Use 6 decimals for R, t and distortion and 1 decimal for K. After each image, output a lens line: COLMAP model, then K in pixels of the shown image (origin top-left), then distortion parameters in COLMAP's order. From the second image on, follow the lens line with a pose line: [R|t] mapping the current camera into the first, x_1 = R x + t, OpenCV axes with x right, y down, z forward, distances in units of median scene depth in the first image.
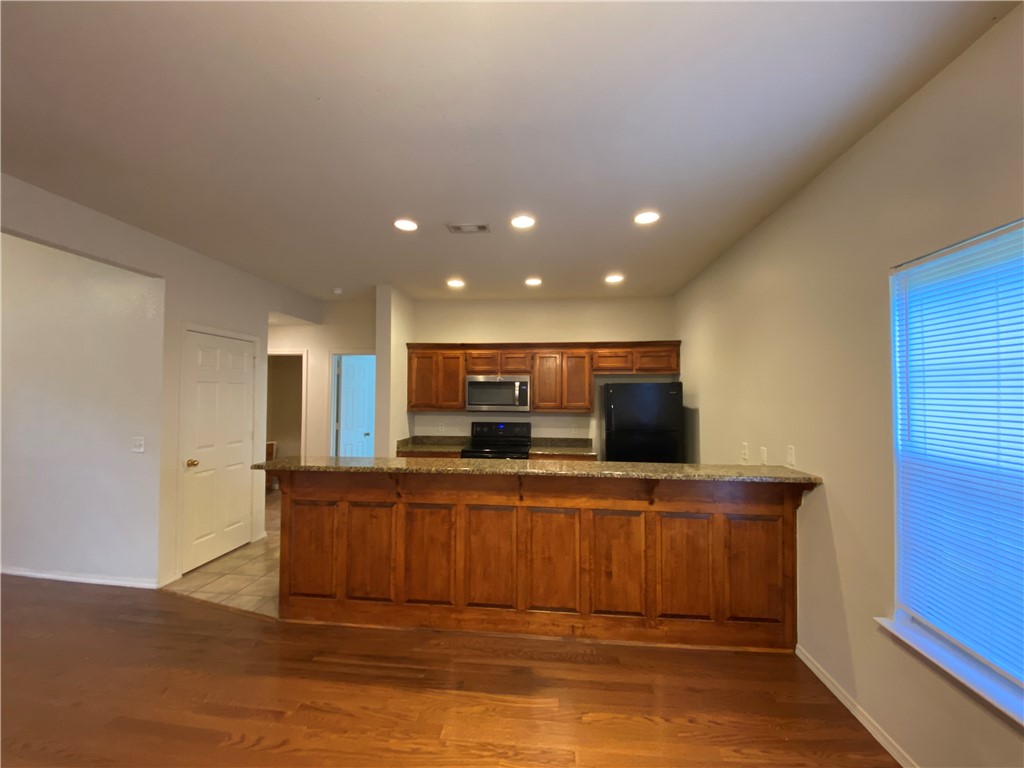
lens RADIAL K [[416.3, 0, 499.6], [0, 416.3, 370.5], [0, 0, 1]] dist [-0.004893, -0.009488]
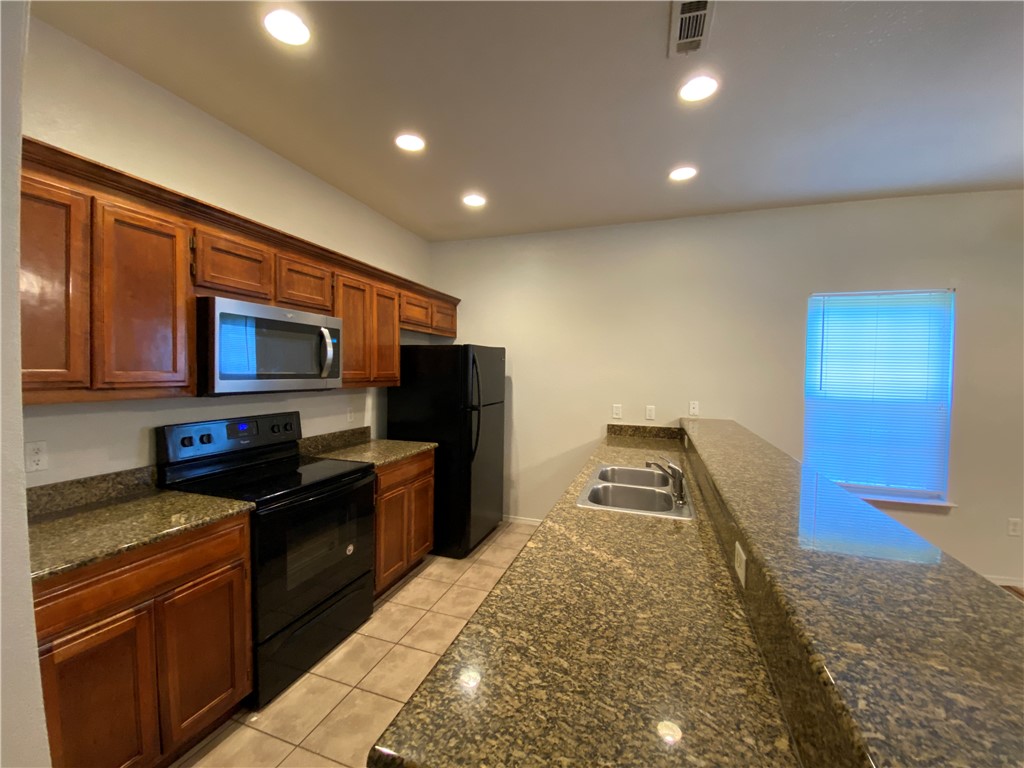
lens RADIAL K [[416.3, 0, 514.7], [0, 416.3, 381.5], [0, 0, 1]] dist [-0.004893, -0.009488]
pose [[0.204345, -0.027010, 0.978526, -0.389297], [-0.070341, 0.996630, 0.042199, 0.054025], [-0.976368, -0.077454, 0.201756, 0.694711]]
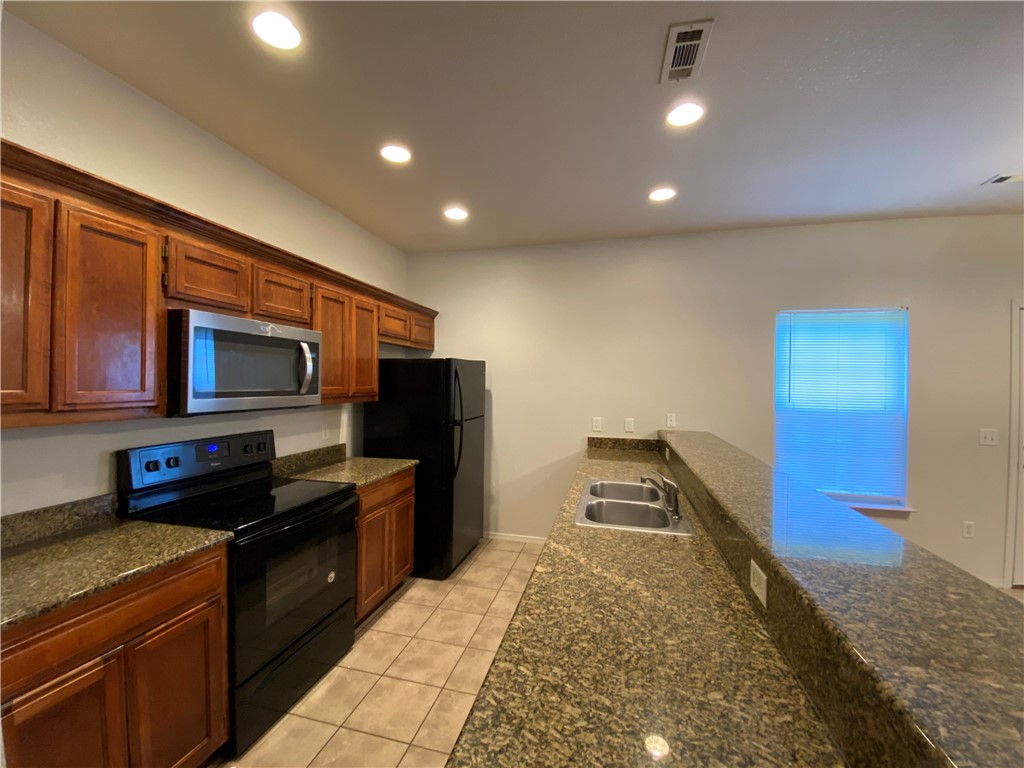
lens RADIAL K [[416.3, 0, 514.2], [0, 416.3, 380.5], [0, 0, 1]] dist [-0.004893, -0.009488]
pose [[0.123587, 0.000229, 0.992334, -0.387372], [-0.067845, 0.997662, 0.008219, 0.050882], [-0.990012, -0.068340, 0.123314, 0.723129]]
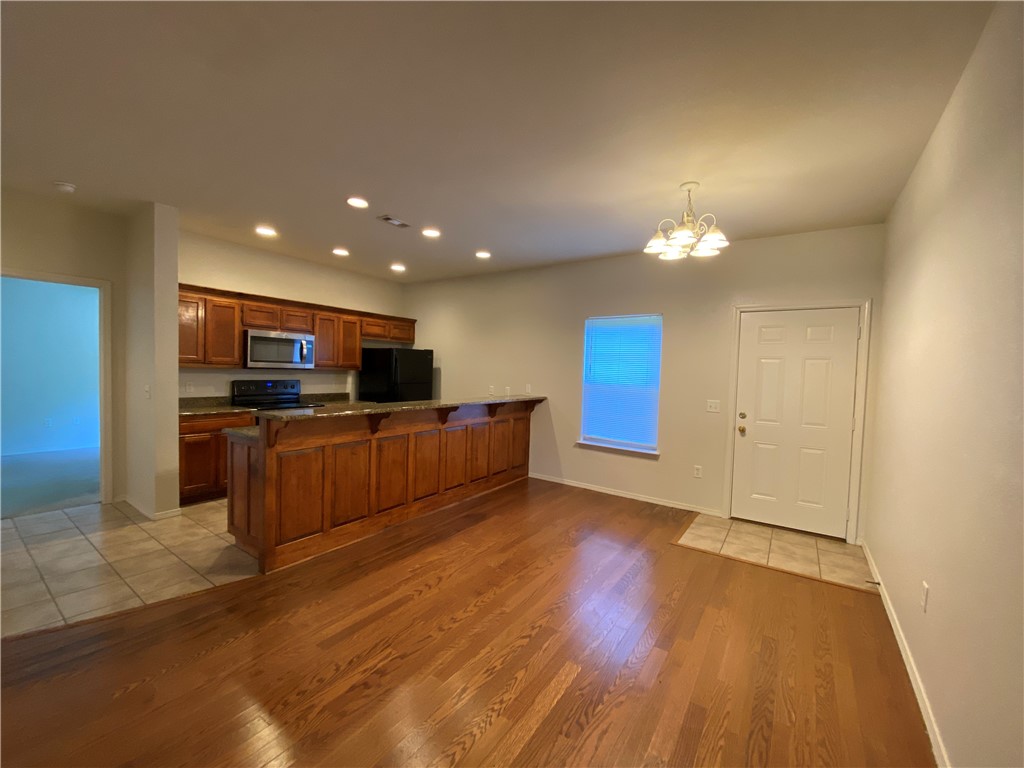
lens RADIAL K [[416.3, 0, 522.2], [0, 416.3, 384.6], [0, 0, 1]] dist [-0.004893, -0.009488]
pose [[0.451422, -0.022875, 0.892017, -0.648966], [-0.083369, 0.994217, 0.067686, 0.021793], [-0.888408, -0.104922, 0.446904, 0.039288]]
